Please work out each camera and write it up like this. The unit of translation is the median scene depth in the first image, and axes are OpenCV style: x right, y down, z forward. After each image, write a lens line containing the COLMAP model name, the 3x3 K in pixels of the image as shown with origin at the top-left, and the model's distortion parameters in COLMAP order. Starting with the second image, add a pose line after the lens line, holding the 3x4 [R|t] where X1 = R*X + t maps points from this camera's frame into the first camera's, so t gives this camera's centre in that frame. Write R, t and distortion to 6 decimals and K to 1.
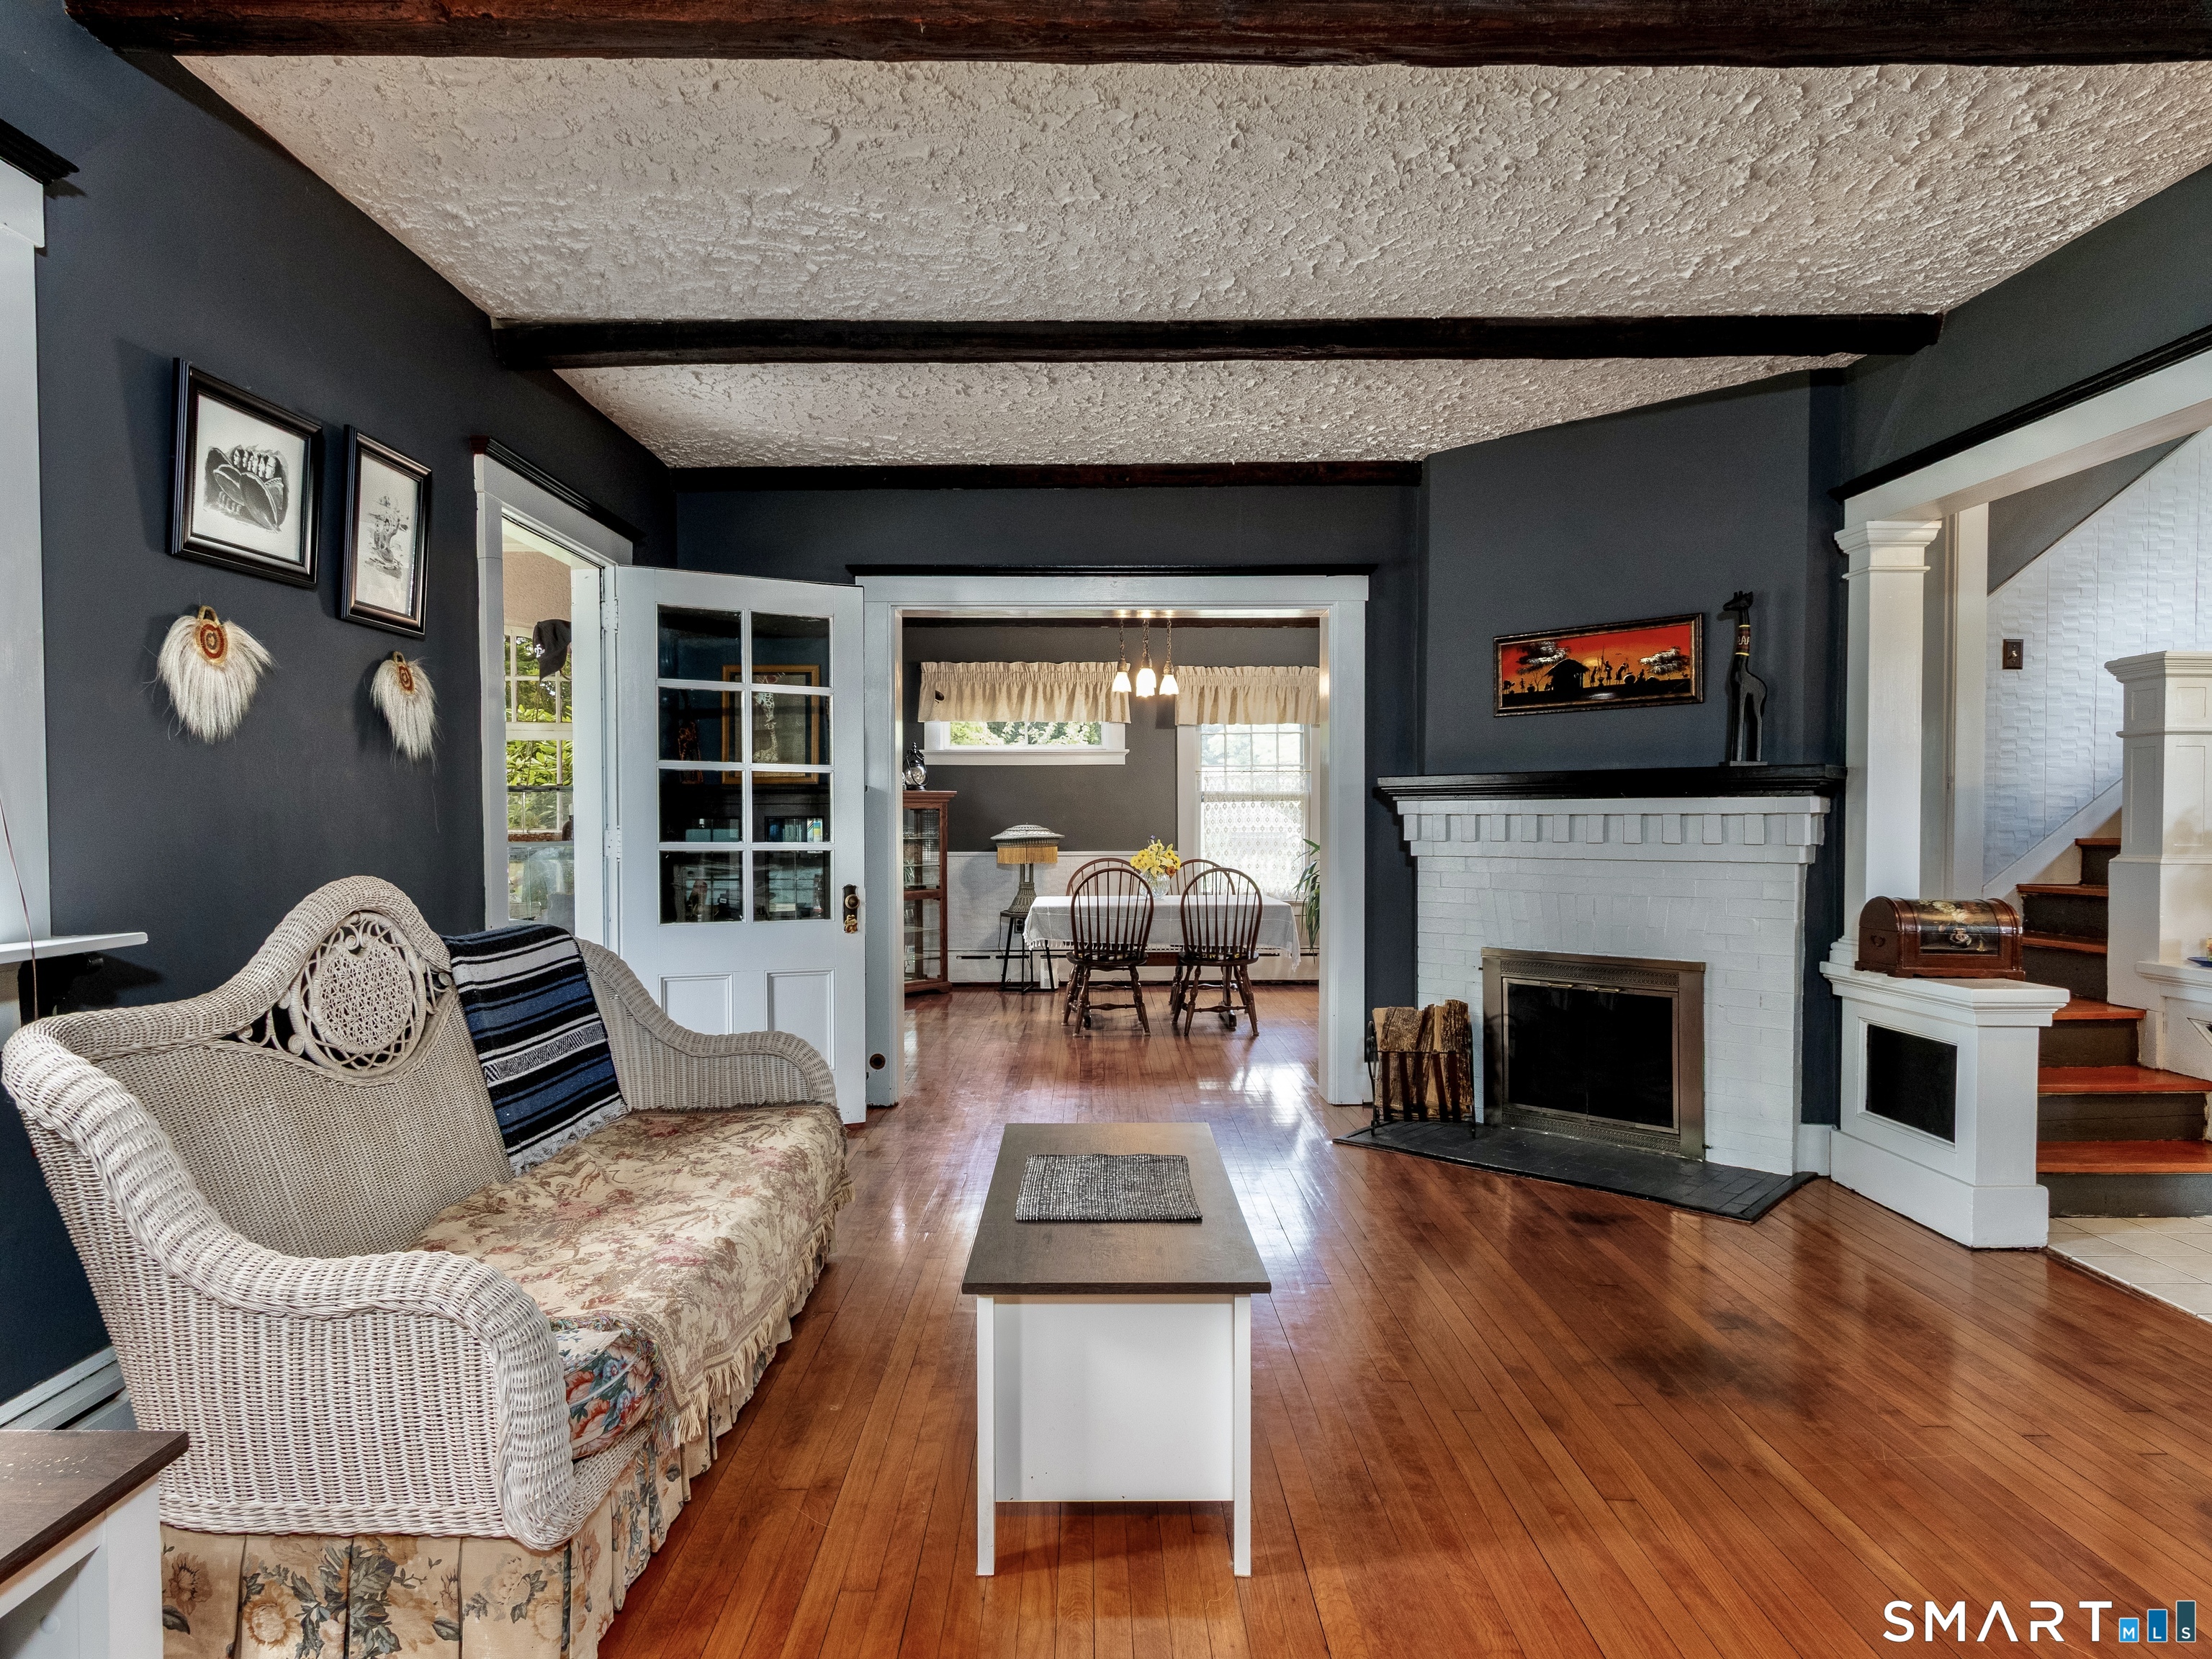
lens RADIAL K [[1322.7, 0, 1113.2], [0, 1322.7, 846.8], [0, 0, 1]] dist [0.008574, -0.005992]
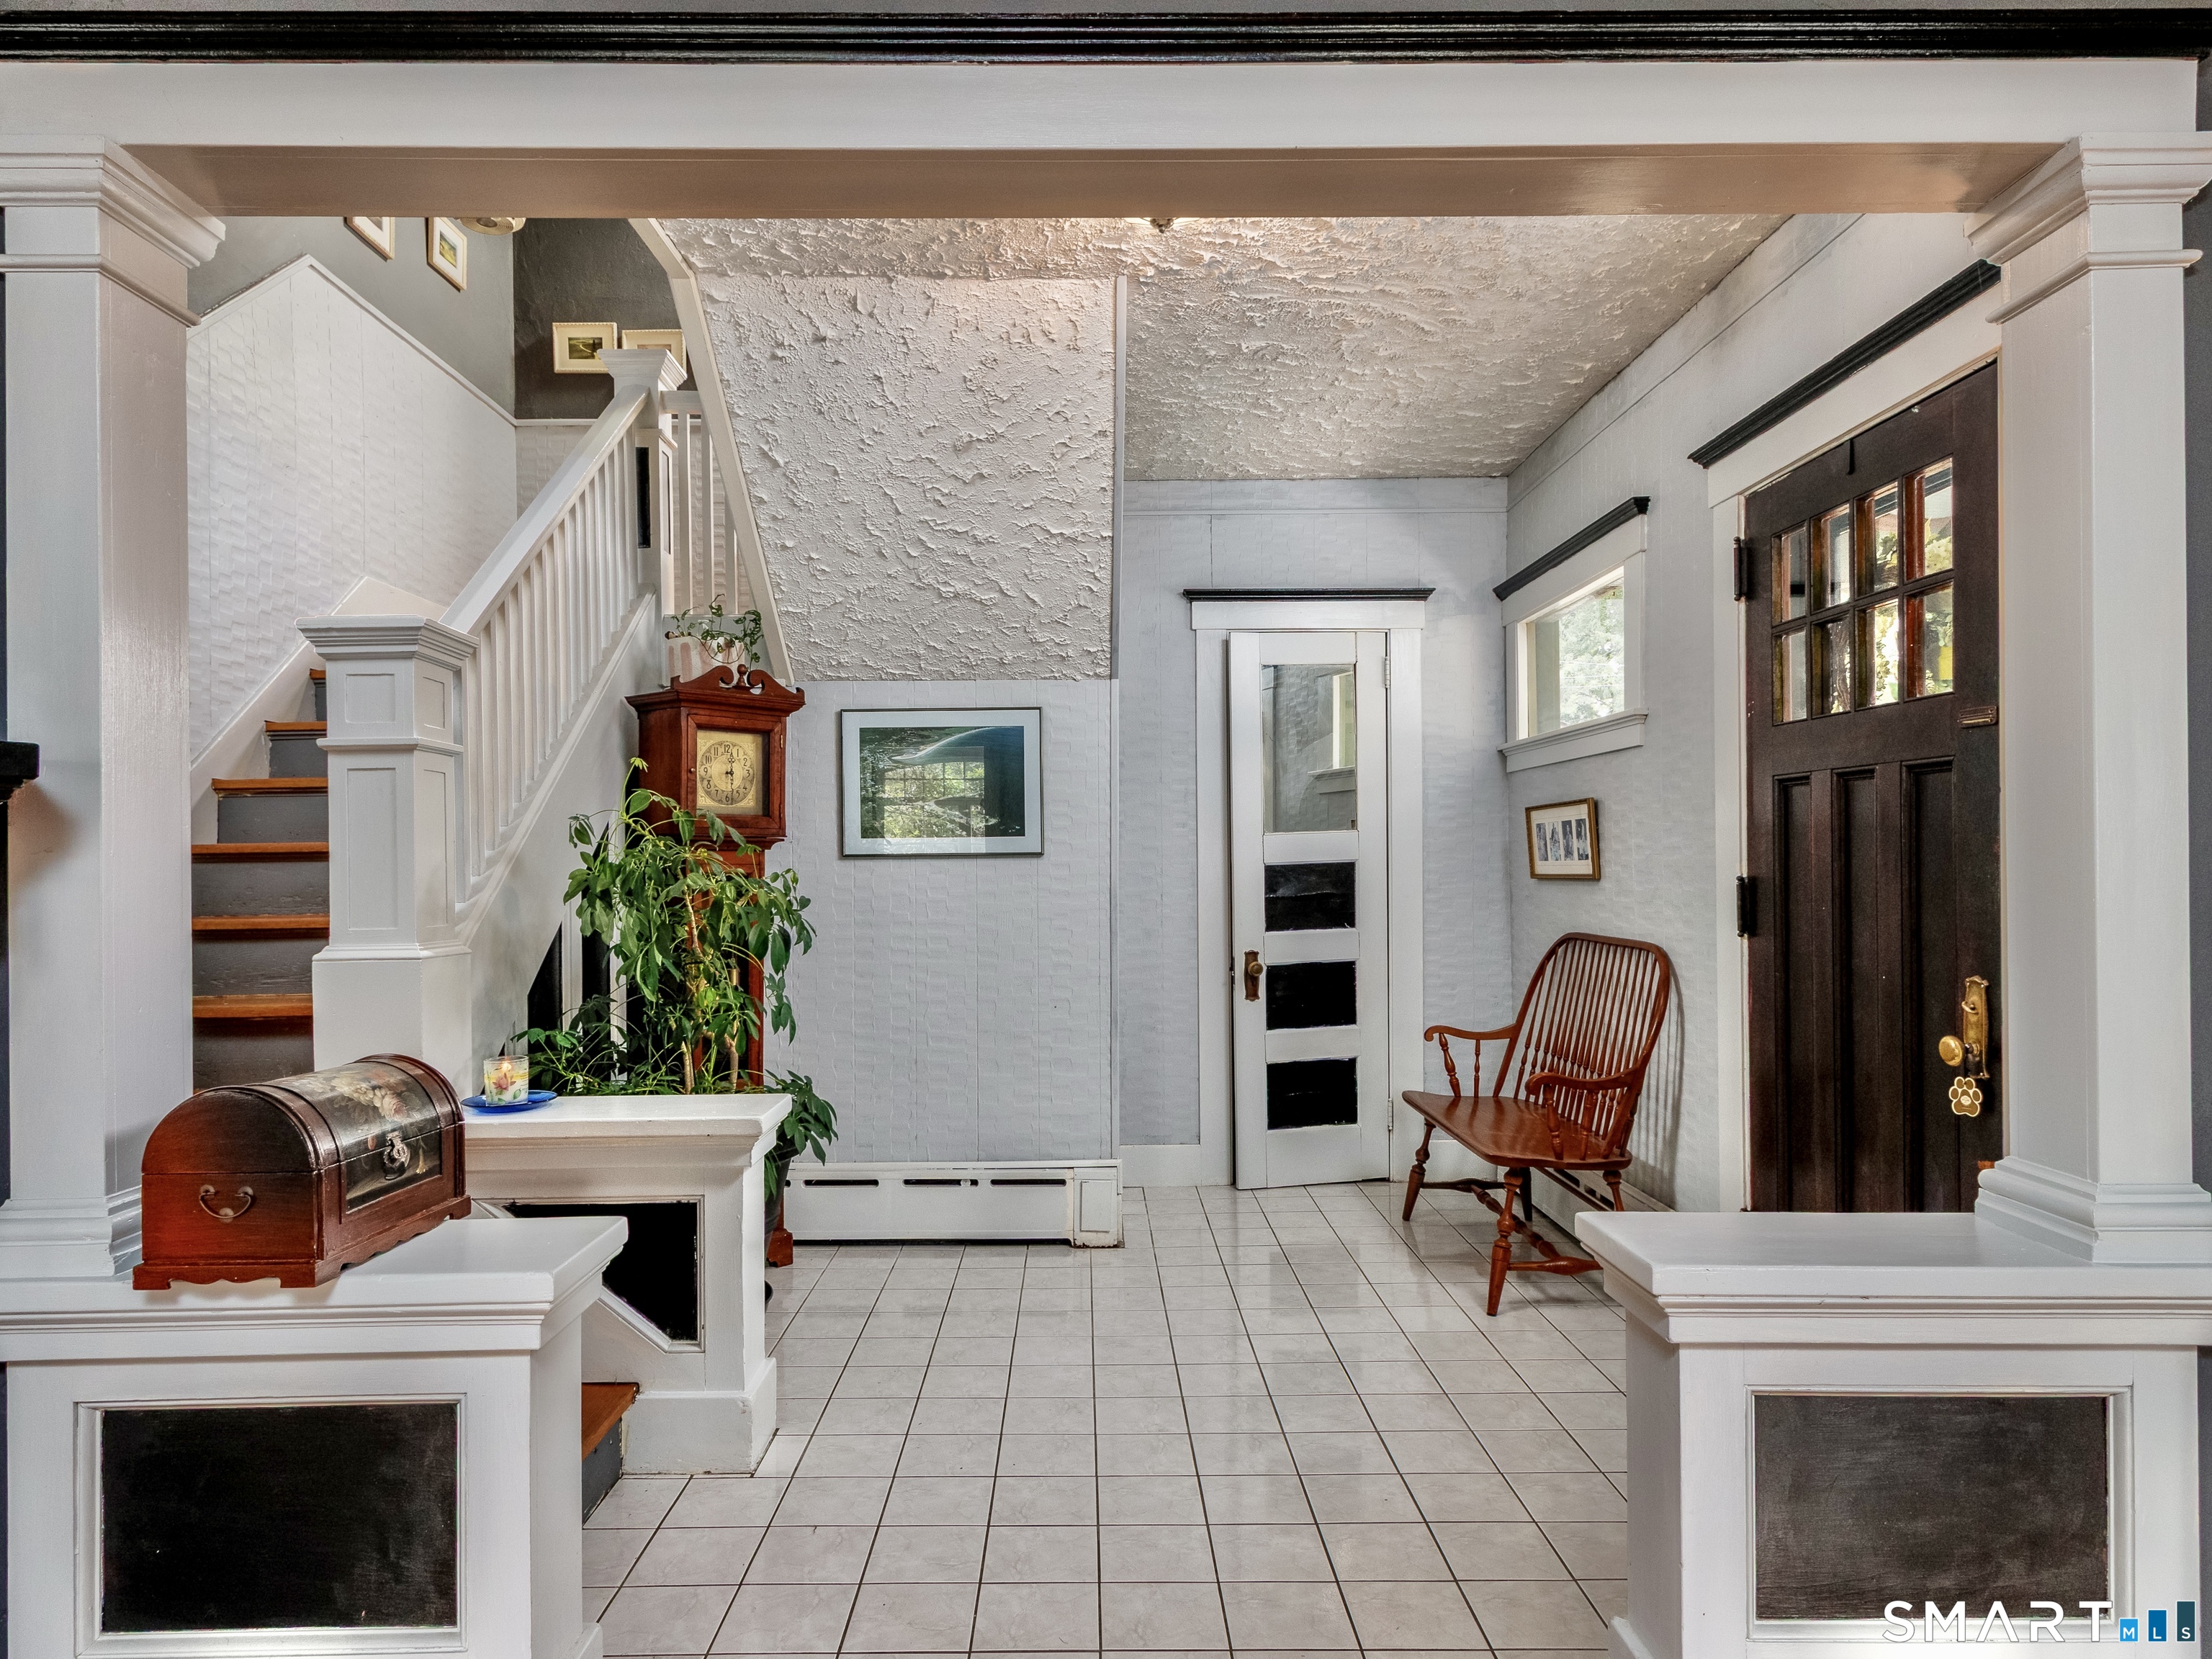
lens RADIAL K [[1386.5, 0, 1102.4], [0, 1386.5, 843.8], [0, 0, 1]] dist [0.000409, -0.003772]
pose [[0.006693, 0.018891, 0.999799, 0.201875], [0.030961, 0.999338, -0.019090, -0.024704], [-0.999498, 0.031082, 0.006104, 0.912658]]
